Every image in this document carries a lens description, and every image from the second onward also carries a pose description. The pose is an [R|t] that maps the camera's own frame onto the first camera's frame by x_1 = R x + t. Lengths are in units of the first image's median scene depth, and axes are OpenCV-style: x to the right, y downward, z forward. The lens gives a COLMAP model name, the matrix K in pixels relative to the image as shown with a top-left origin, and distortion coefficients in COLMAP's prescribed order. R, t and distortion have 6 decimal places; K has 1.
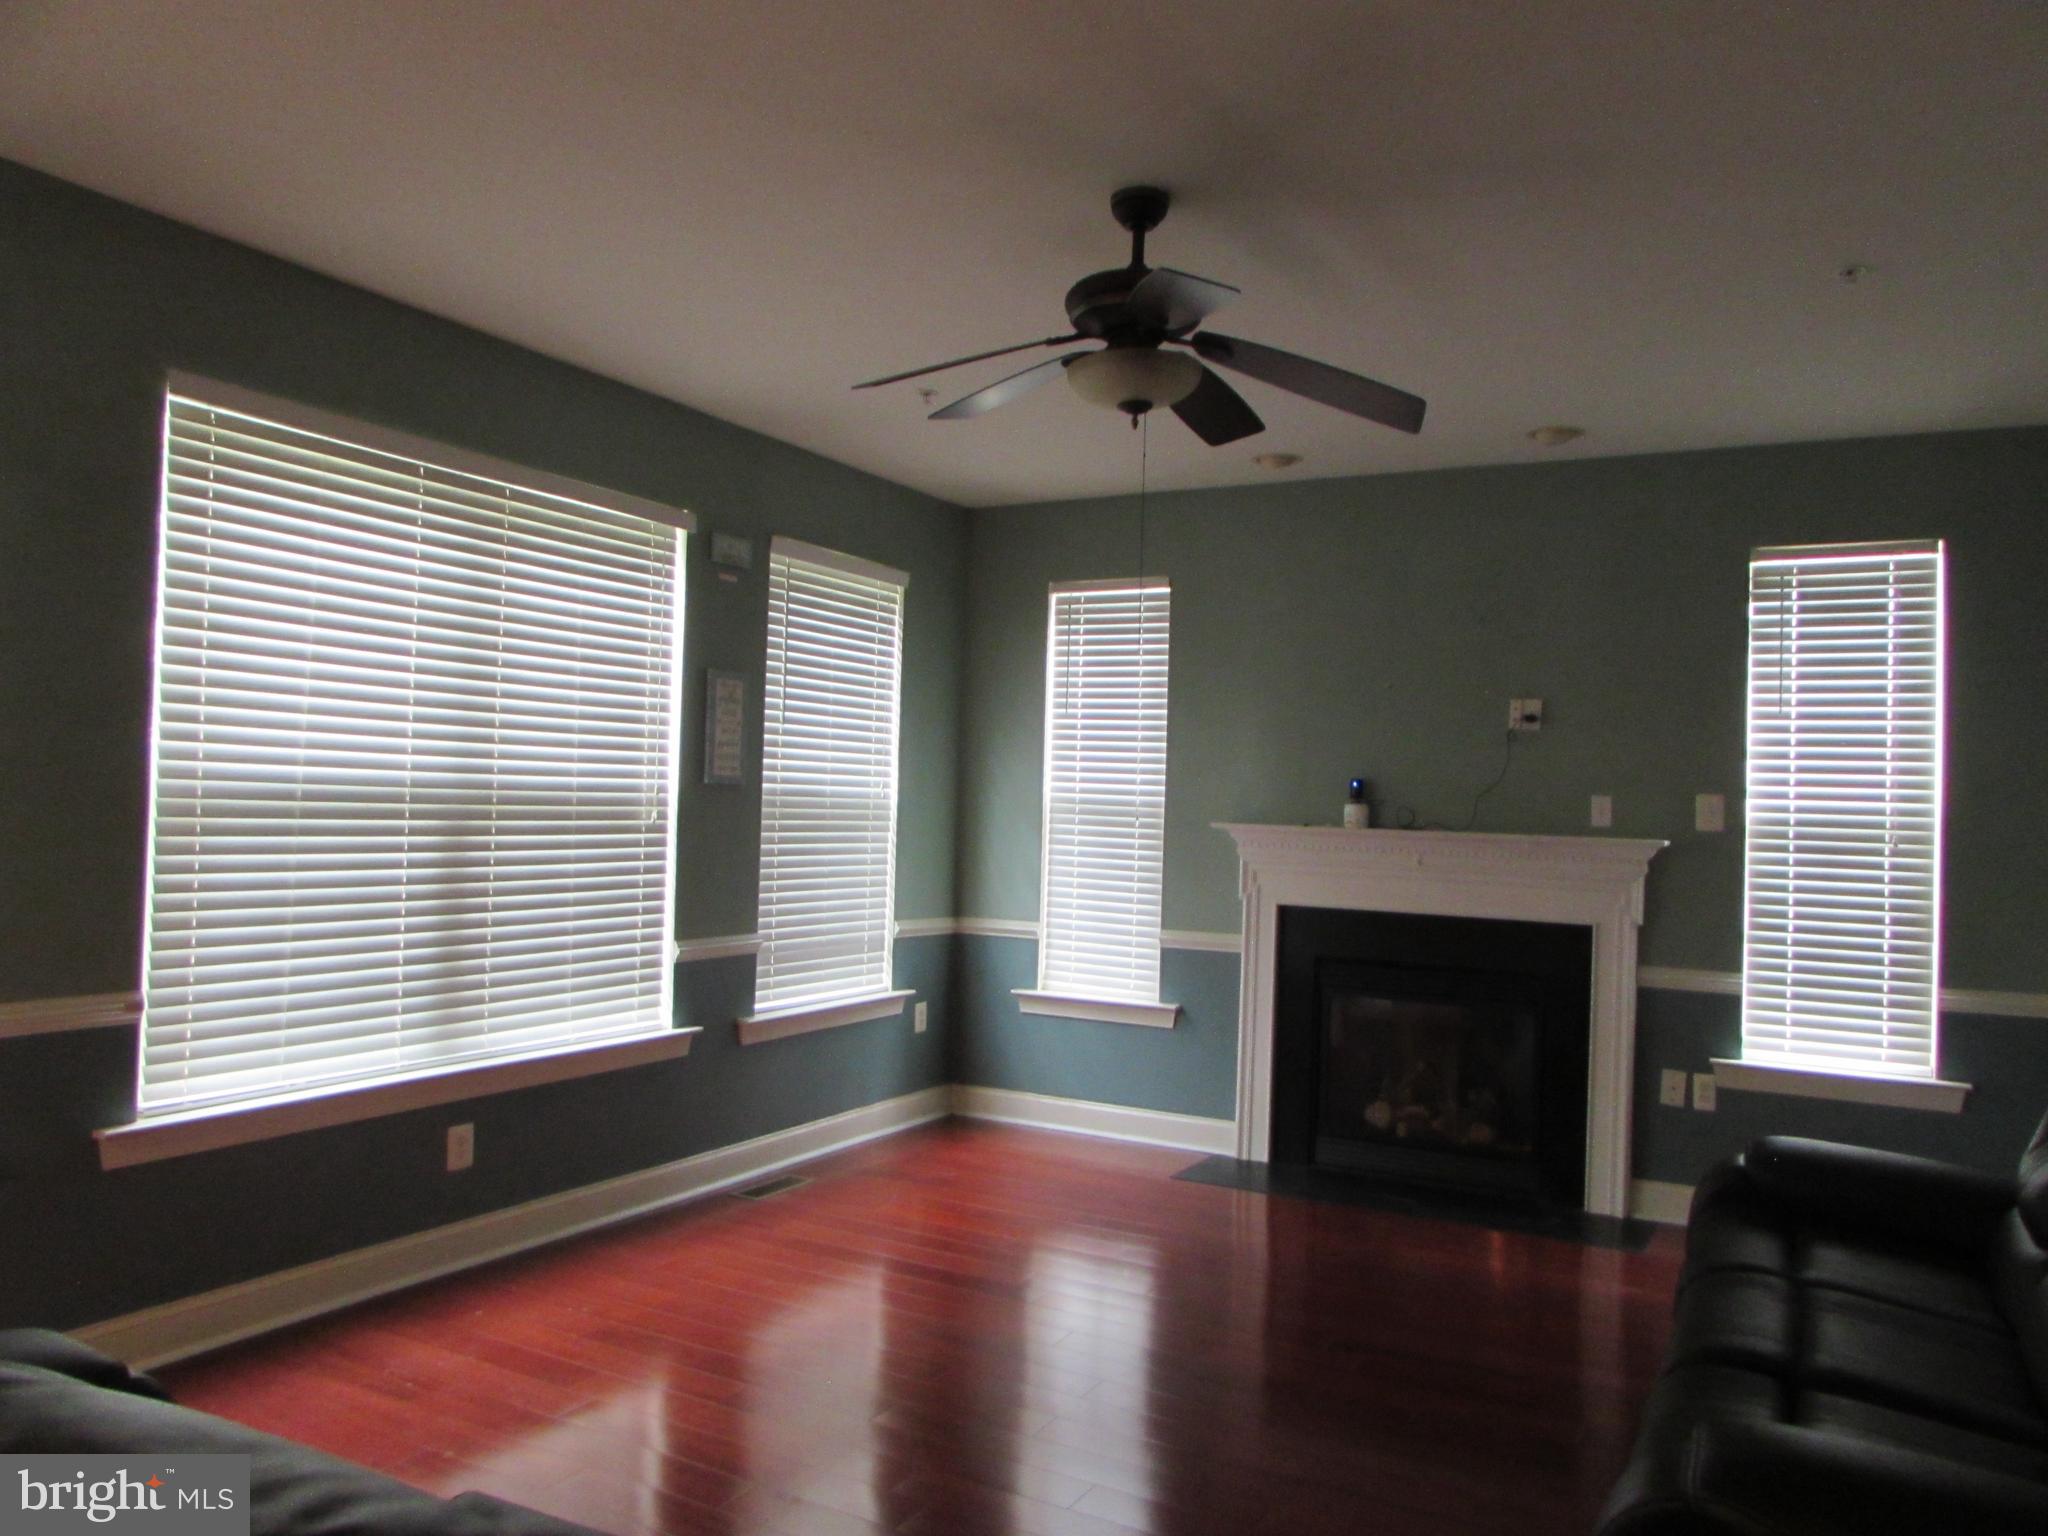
lens RADIAL K [[1449.6, 0, 1024.0], [0, 1449.6, 768.0], [0, 0, 1]] dist [-0.037717, 0.026482]
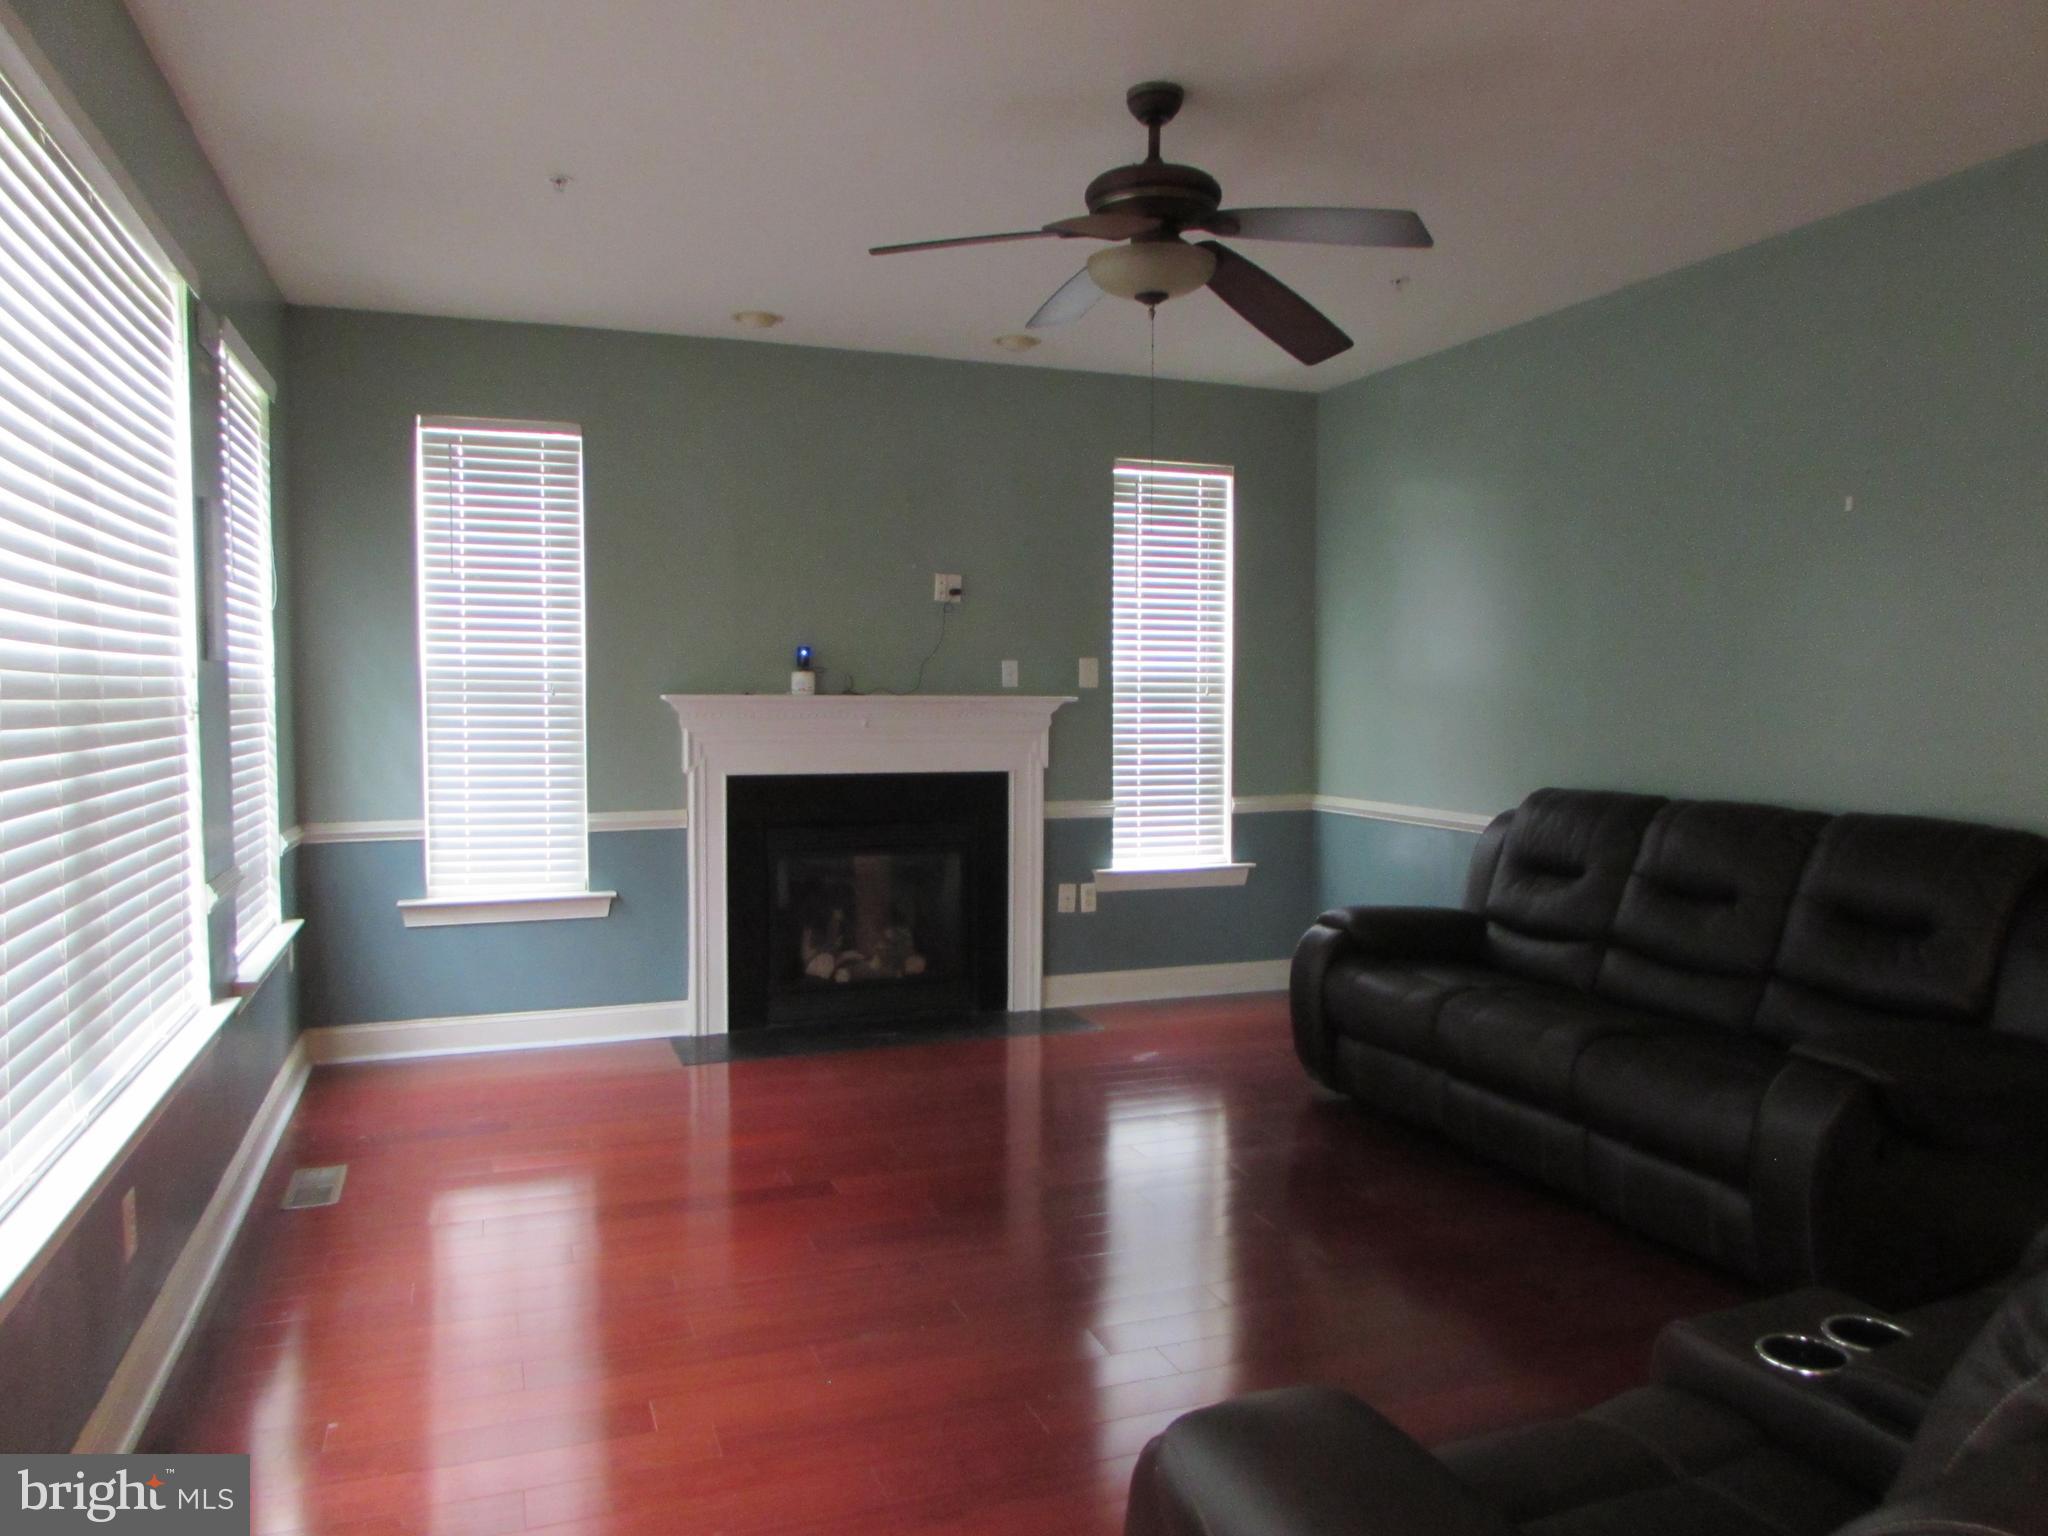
lens RADIAL K [[1443.9, 0, 1024.0], [0, 1443.9, 768.0], [0, 0, 1]] dist [-0.033450, 0.005069]
pose [[0.649186, -0.070820, 0.757325, -0.467772], [-0.001163, 0.995562, 0.094096, -0.003793], [-0.760629, -0.061967, 0.646223, 0.224560]]
